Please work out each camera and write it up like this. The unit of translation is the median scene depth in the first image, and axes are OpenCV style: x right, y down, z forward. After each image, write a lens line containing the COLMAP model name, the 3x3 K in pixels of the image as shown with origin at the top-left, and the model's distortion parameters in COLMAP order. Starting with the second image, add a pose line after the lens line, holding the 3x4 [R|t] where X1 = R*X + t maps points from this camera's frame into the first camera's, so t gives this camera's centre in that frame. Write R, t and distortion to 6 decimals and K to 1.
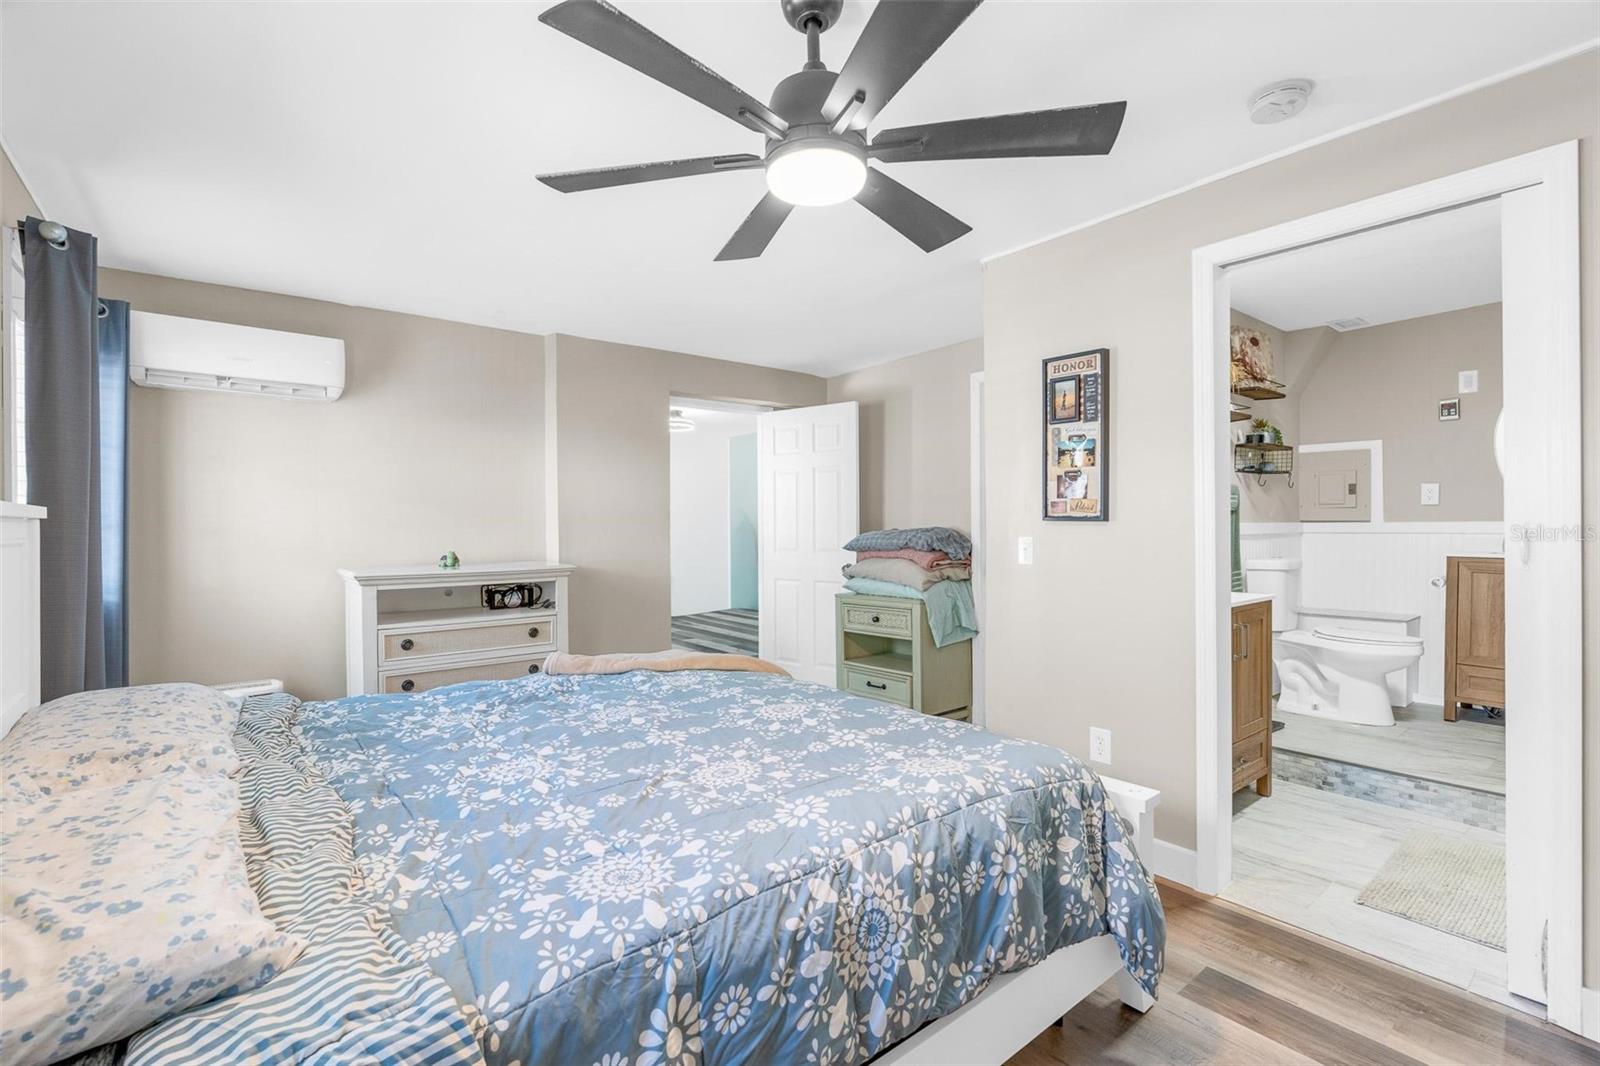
lens RADIAL K [[715.5, 0, 791.1], [0, 715.5, 528.0], [0, 0, 1]] dist [-0.007533, 0.000094]
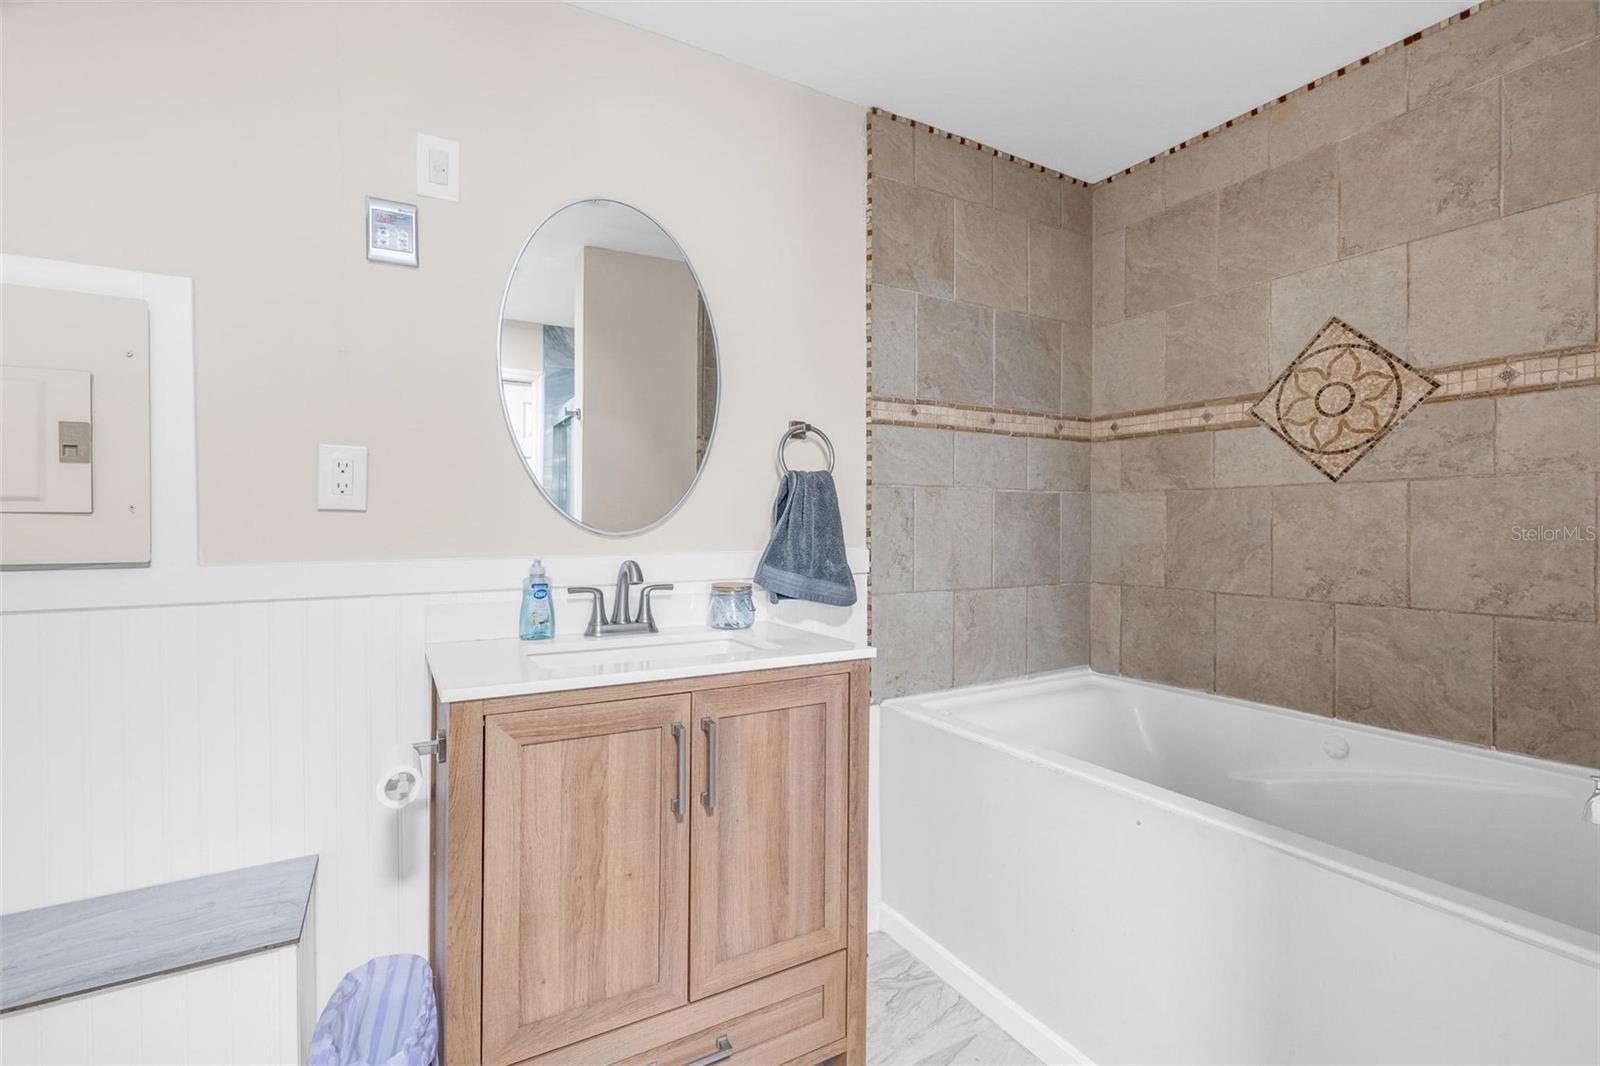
lens RADIAL K [[715.5, 0, 798.1], [0, 715.5, 528.9], [0, 0, 1]] dist [-0.007533, 0.000094]
pose [[0.145533, -0.004243, 0.989344, 0.621573], [0.008407, 0.999960, 0.003052, -0.024162], [-0.989318, 0.007873, 0.145563, 0.766417]]
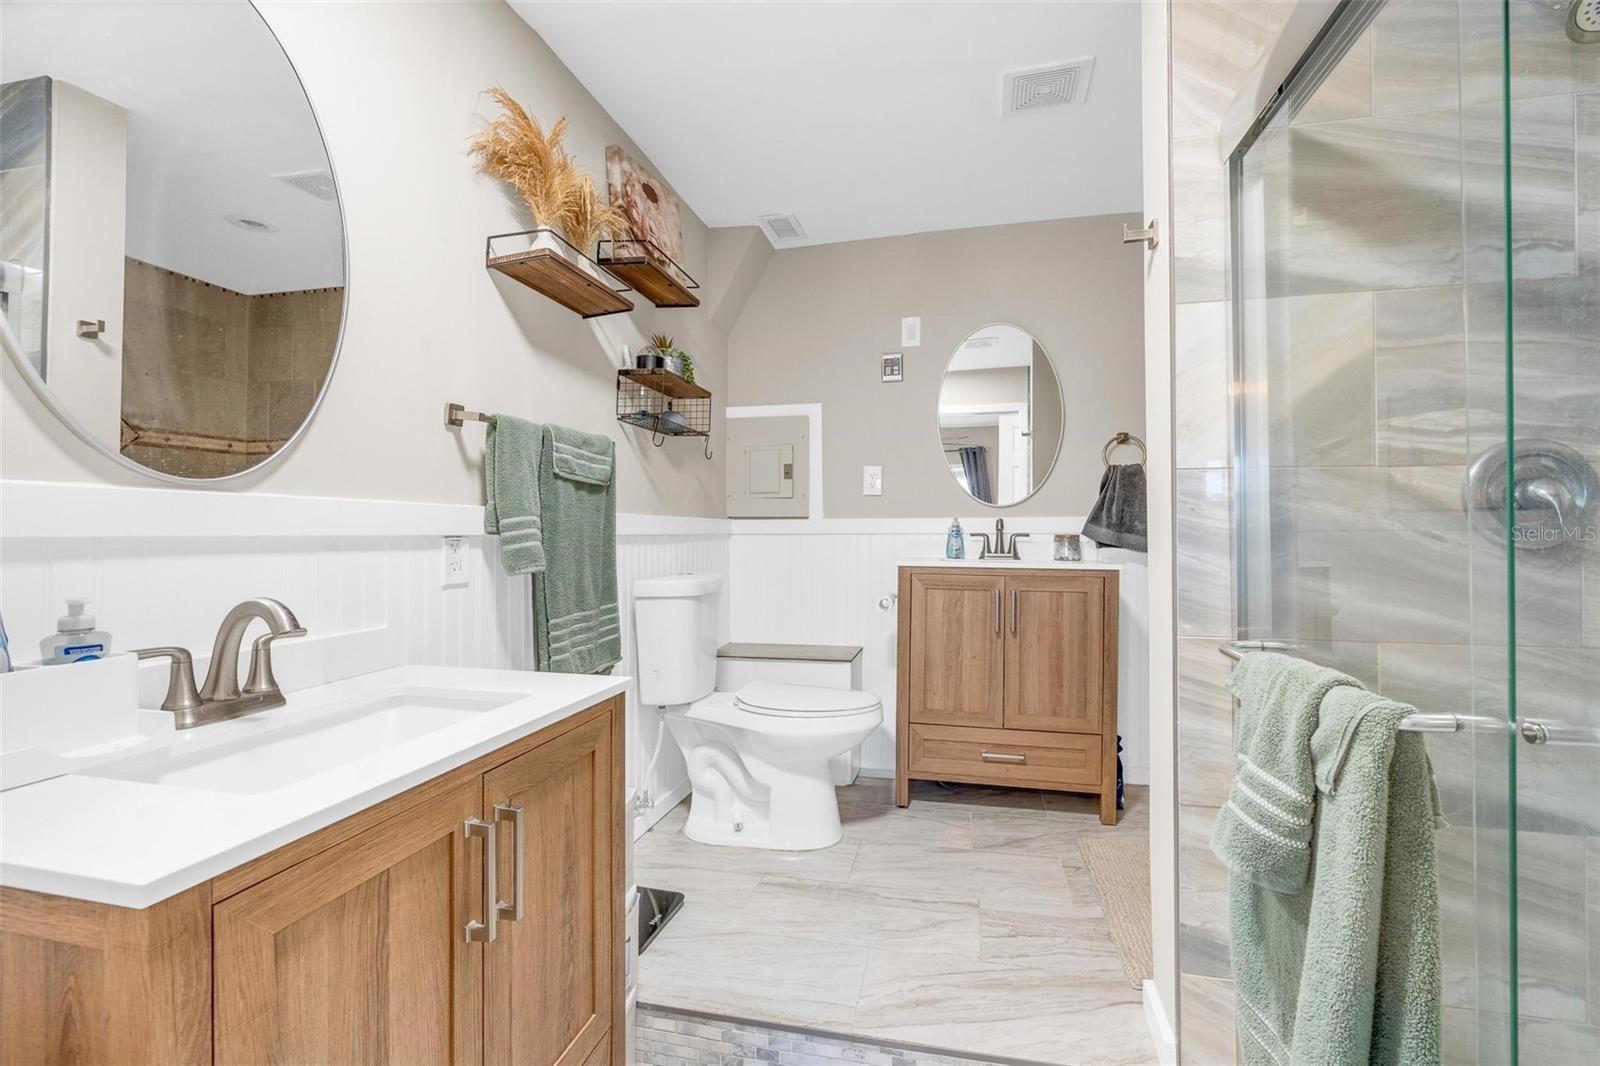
lens RADIAL K [[715.5, 0, 803.5], [0, 715.5, 528.5], [0, 0, 1]] dist [-0.007533, 0.000094]
pose [[0.774423, 0.009378, 0.632599, 0.388492], [0.000922, 0.999872, -0.015952, 0.013566], [-0.632668, 0.012937, 0.774315, 0.488942]]
